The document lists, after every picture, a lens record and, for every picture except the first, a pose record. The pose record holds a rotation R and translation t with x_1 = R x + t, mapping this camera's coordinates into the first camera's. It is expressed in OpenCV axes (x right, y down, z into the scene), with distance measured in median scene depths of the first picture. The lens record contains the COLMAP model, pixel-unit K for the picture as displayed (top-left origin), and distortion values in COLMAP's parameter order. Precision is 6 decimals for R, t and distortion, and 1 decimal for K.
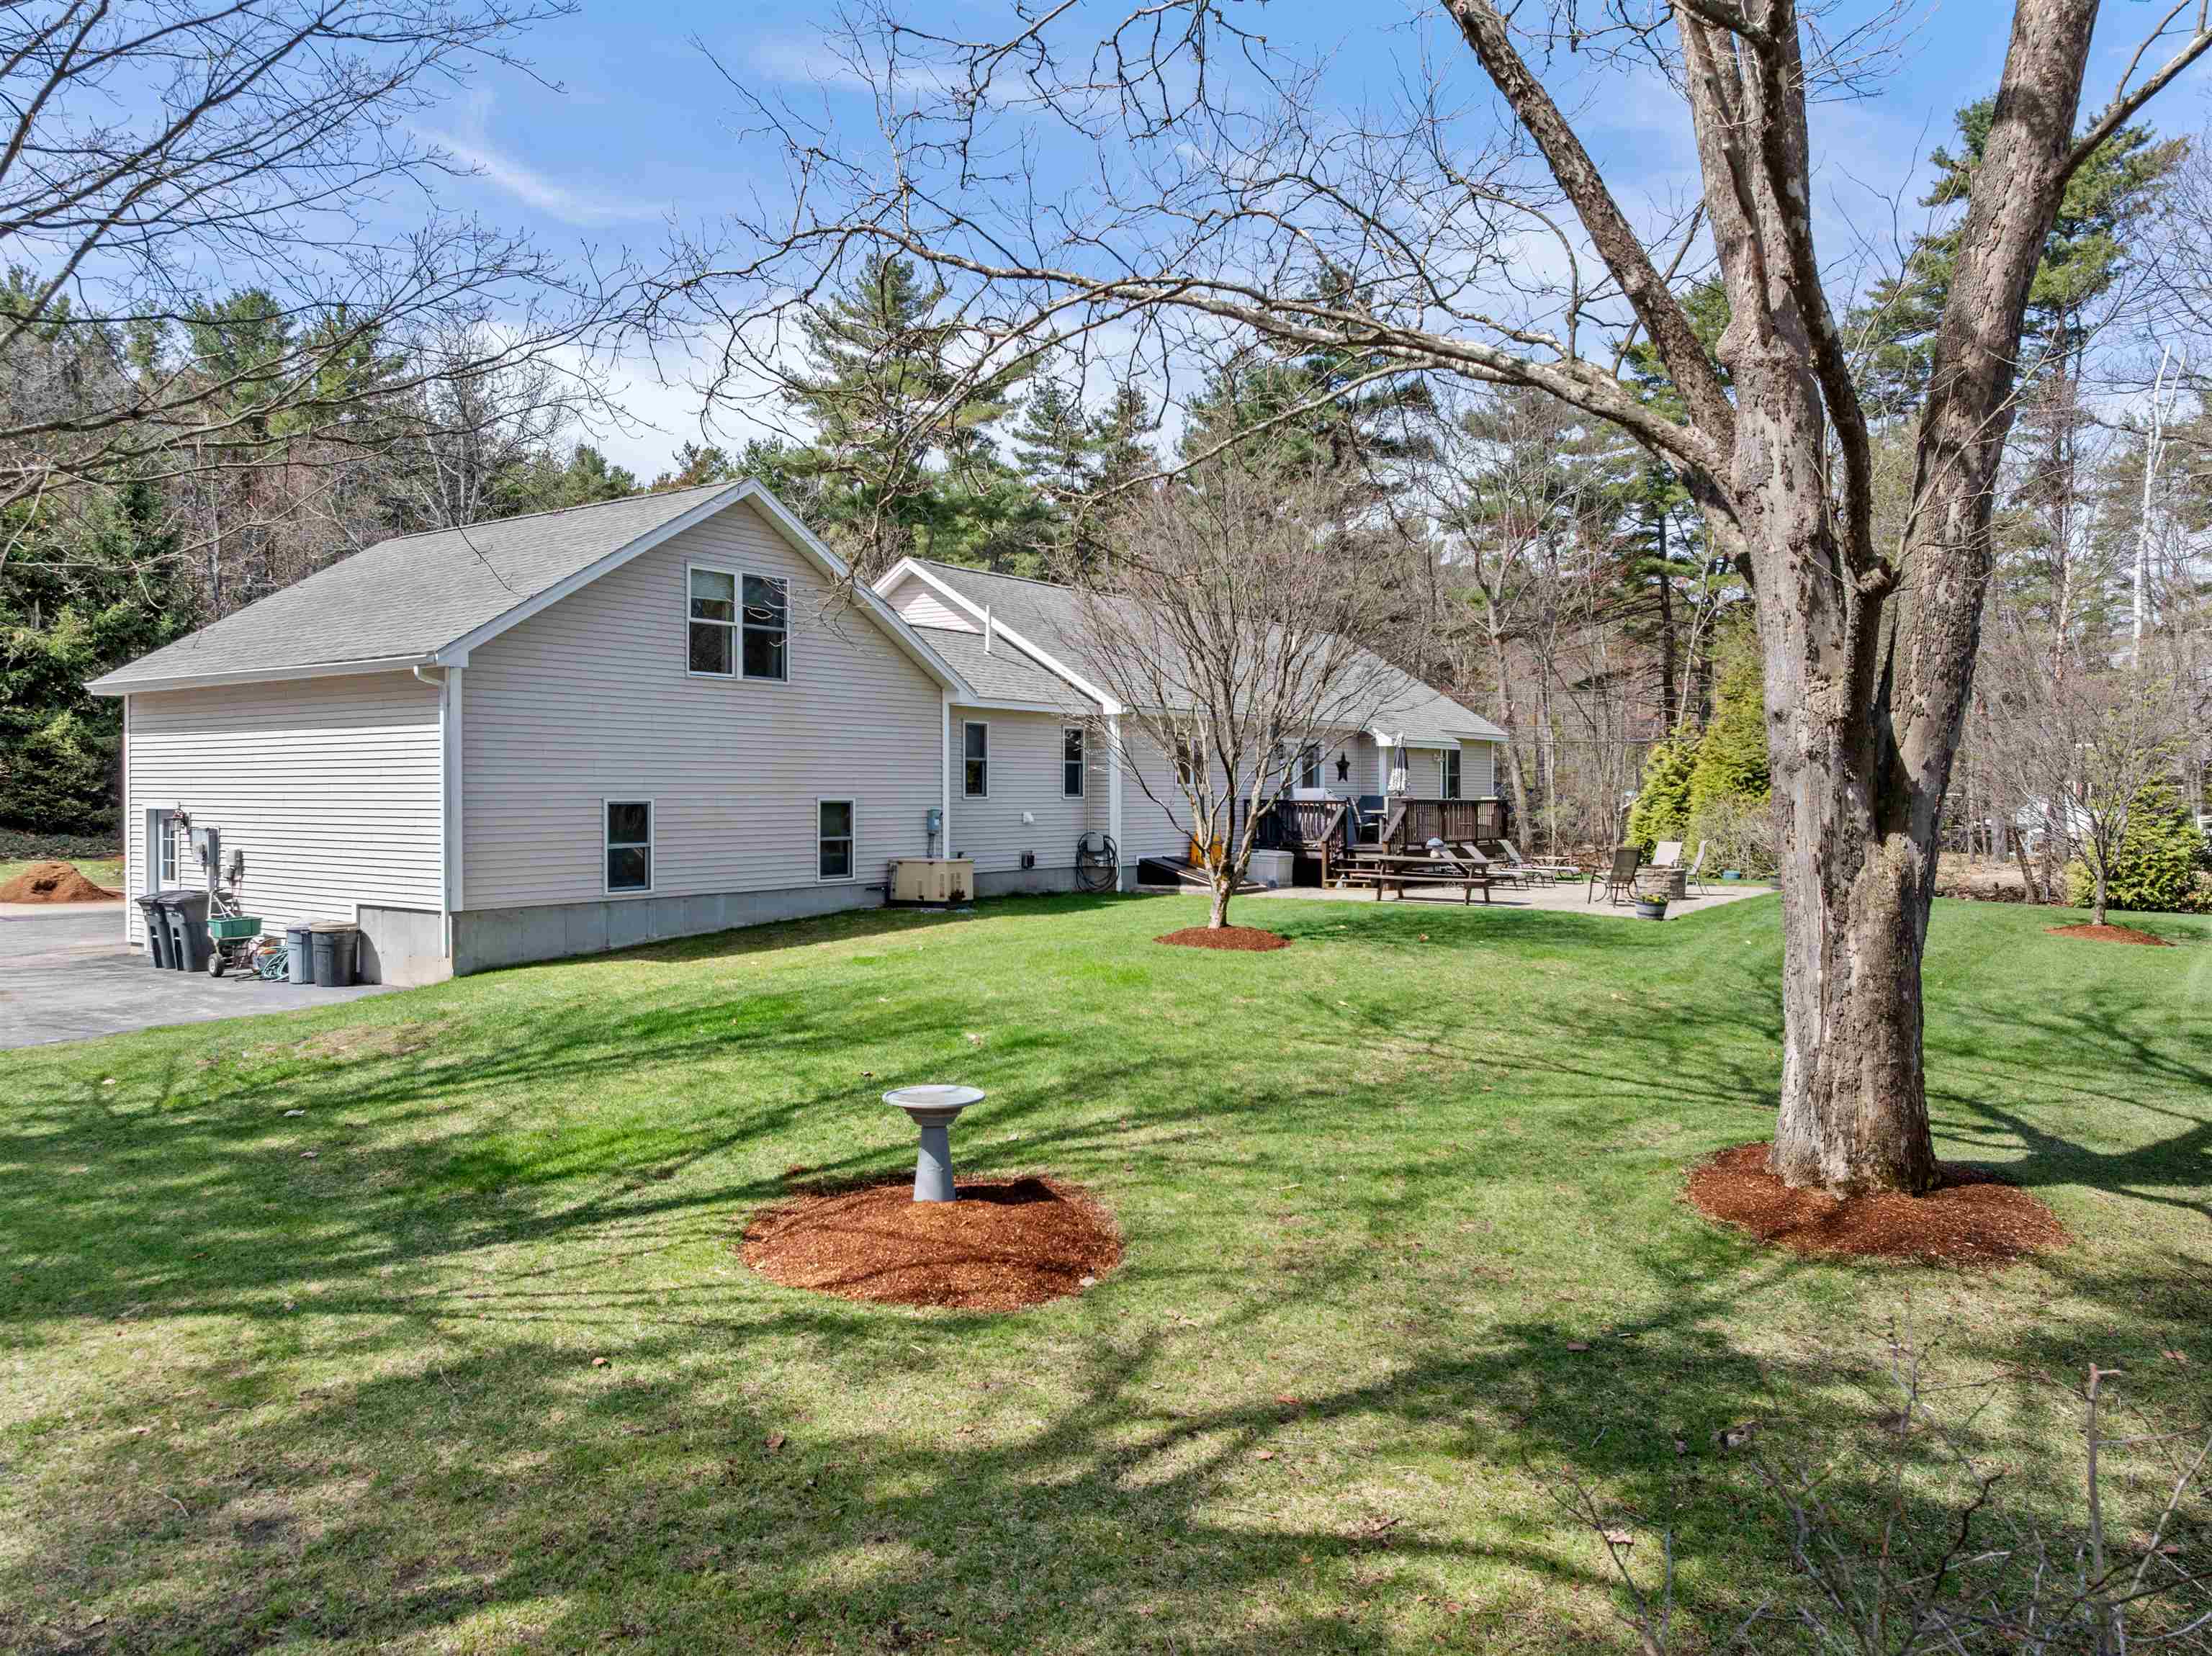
lens RADIAL K [[1554.3, 0, 1110.7], [0, 1554.3, 816.7], [0, 0, 1]] dist [-0.035917, 0.002415]
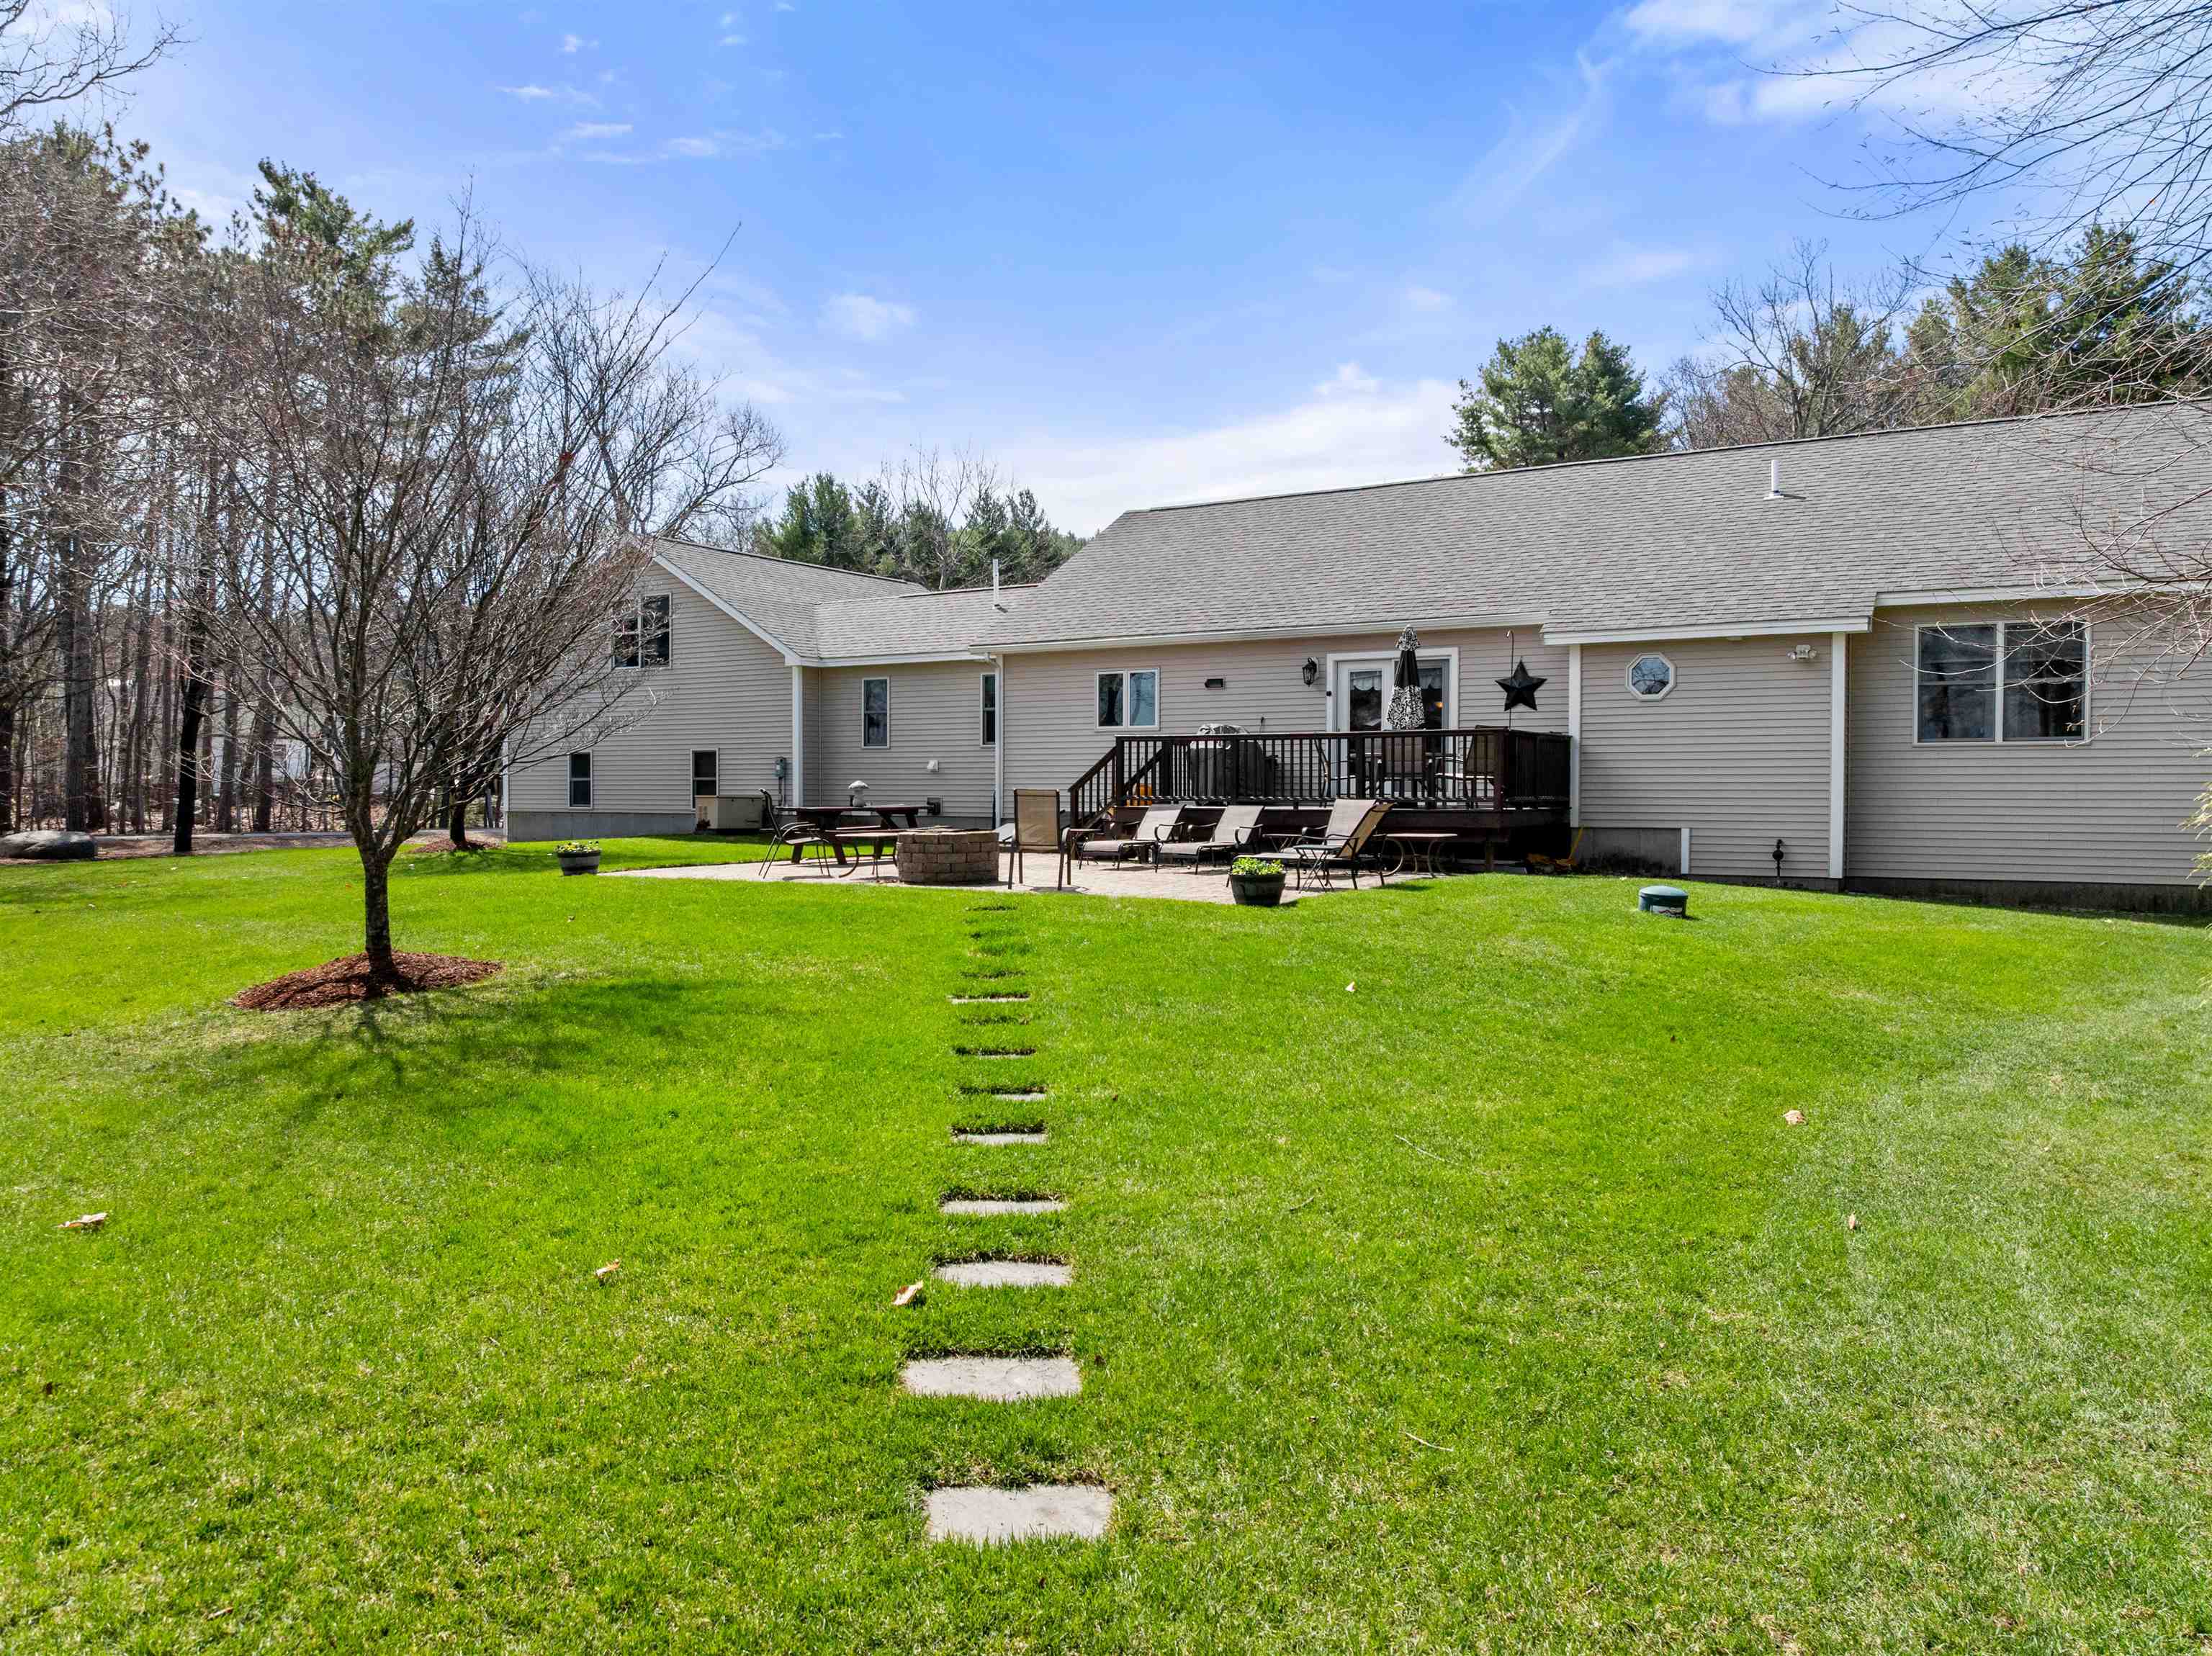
lens RADIAL K [[1554.3, 0, 1110.7], [0, 1554.3, 816.7], [0, 0, 1]] dist [-0.035917, 0.002415]
pose [[0.055982, 0.012694, -0.998351, 1.241018], [-0.019210, 0.999748, 0.011634, 0.025847], [0.998247, 0.018527, 0.056212, 1.333831]]
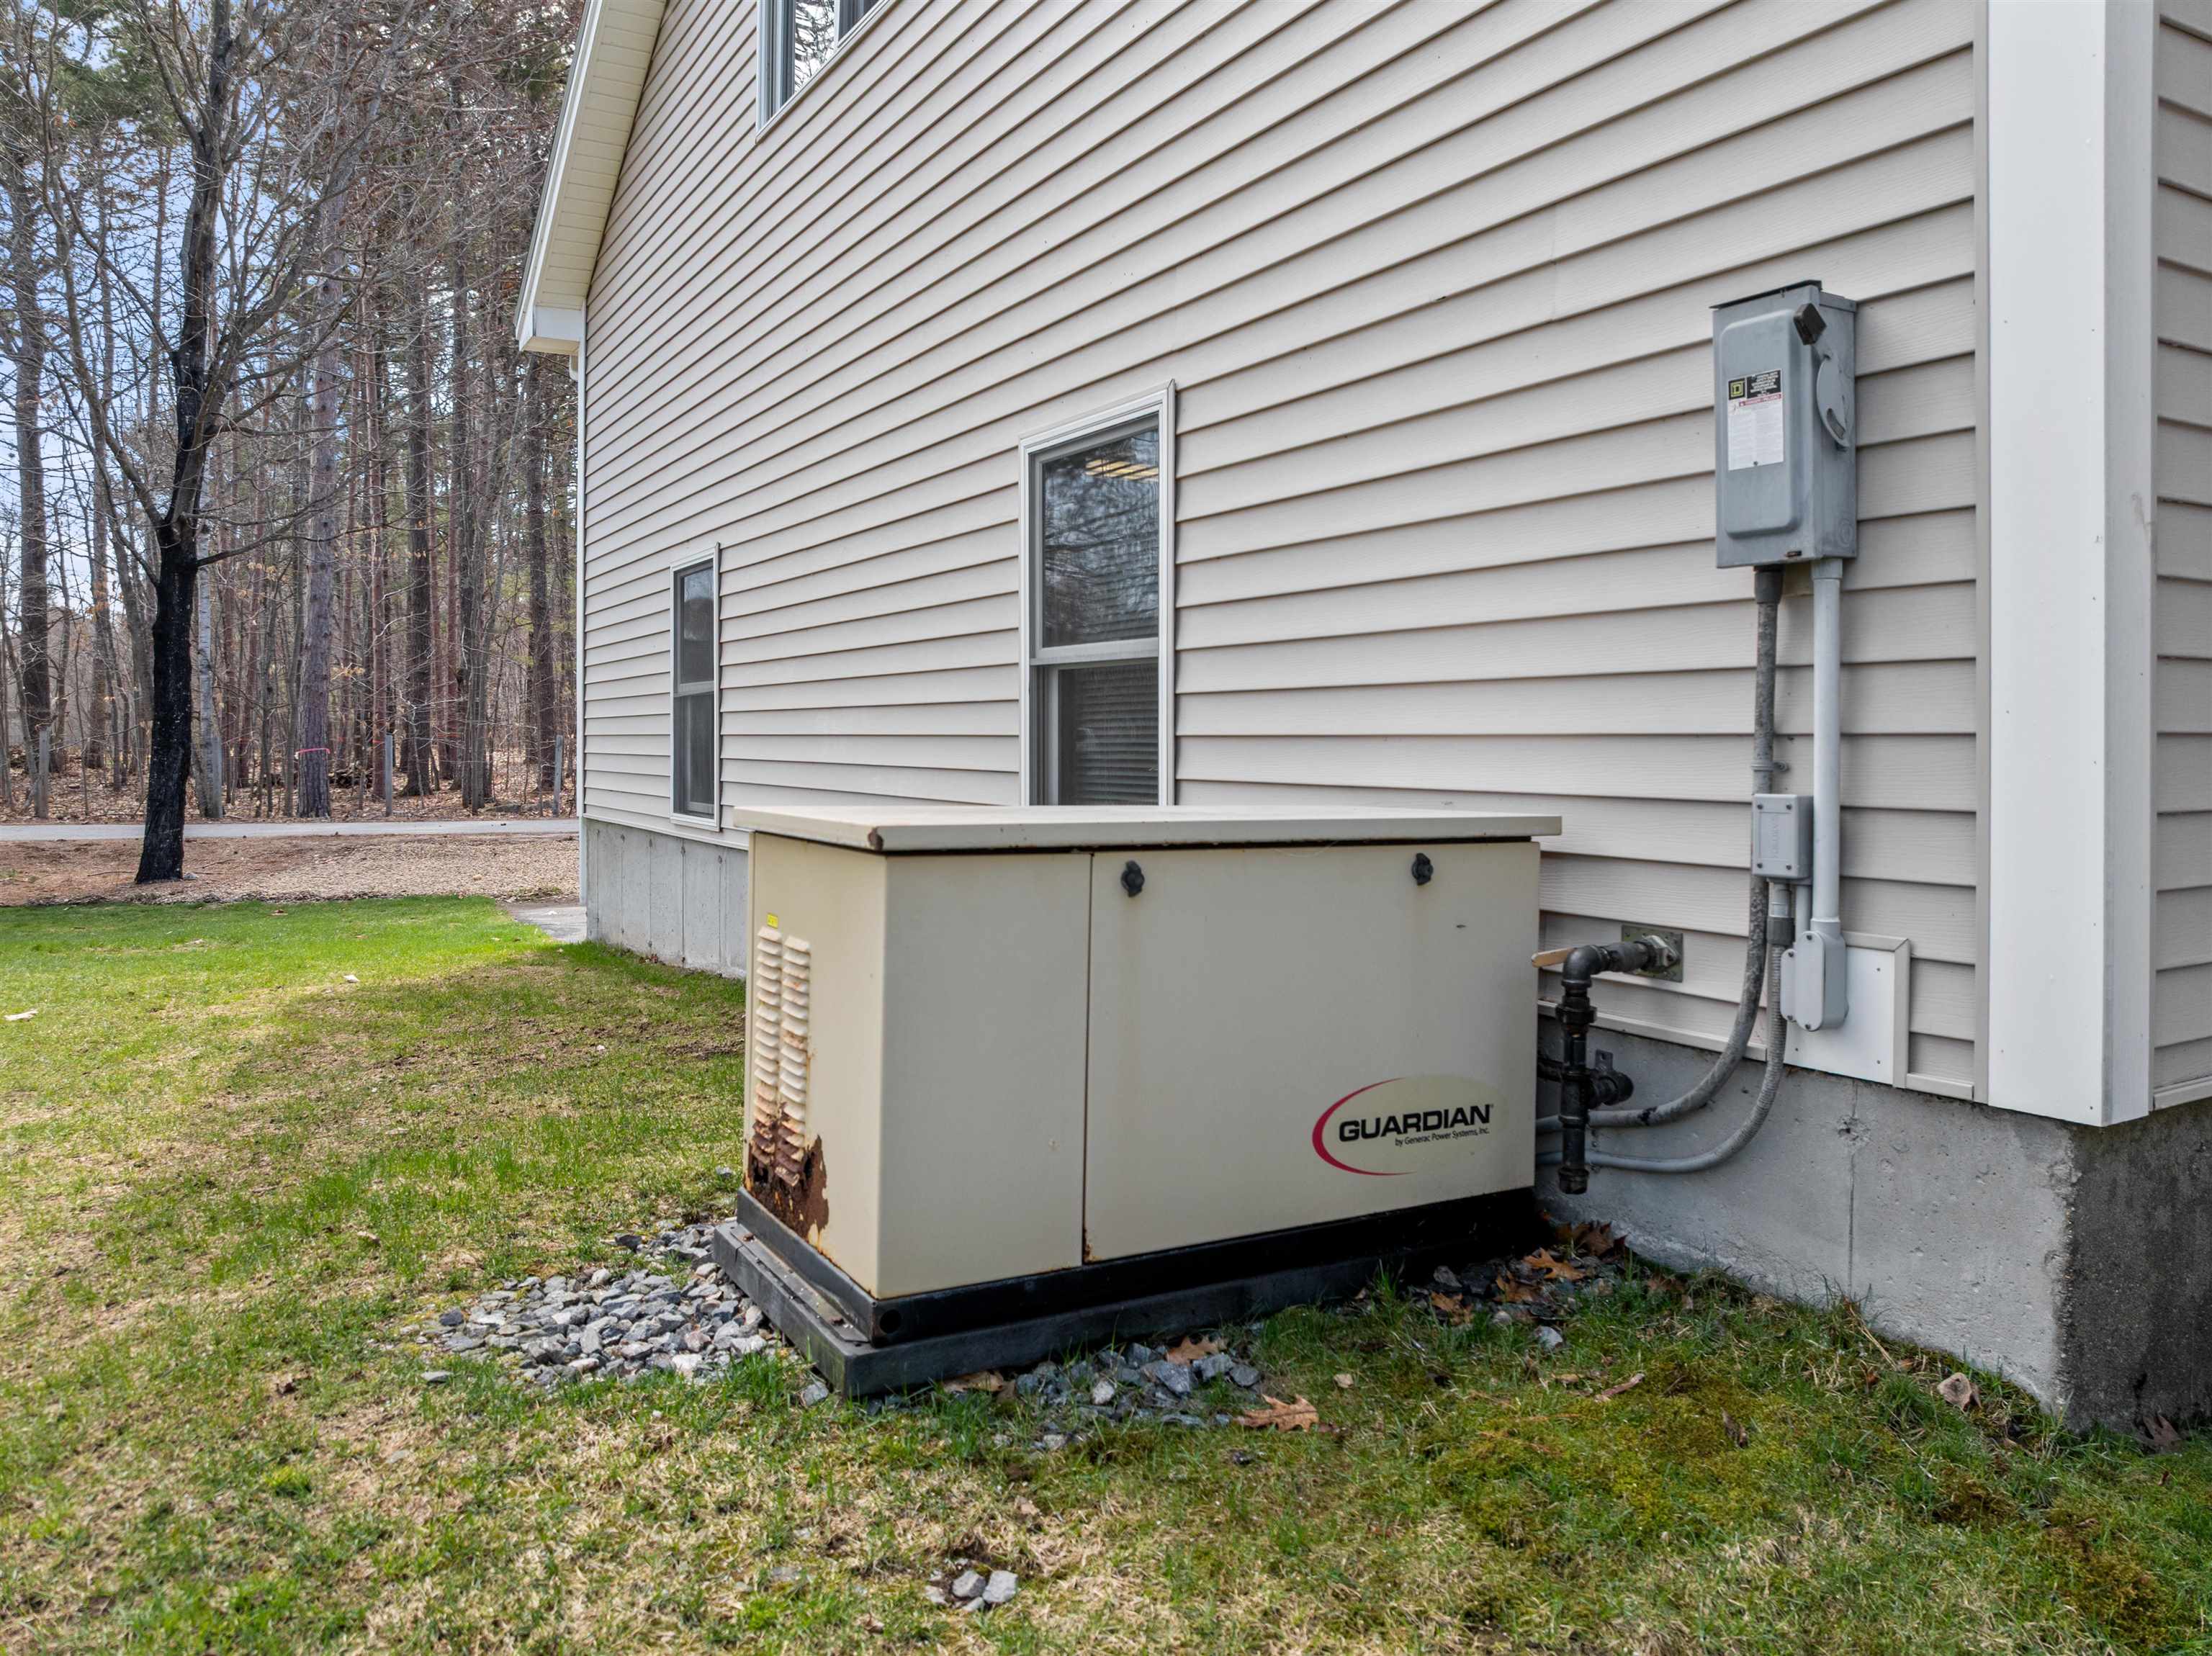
lens RADIAL K [[1554.3, 0, 1110.7], [0, 1554.3, 816.7], [0, 0, 1]] dist [-0.035917, 0.002415]
pose [[-0.414760, 0.030671, -0.909414, -0.018393], [-0.033604, 0.998234, 0.048992, 0.025332], [0.909310, 0.050879, -0.412997, 1.123725]]
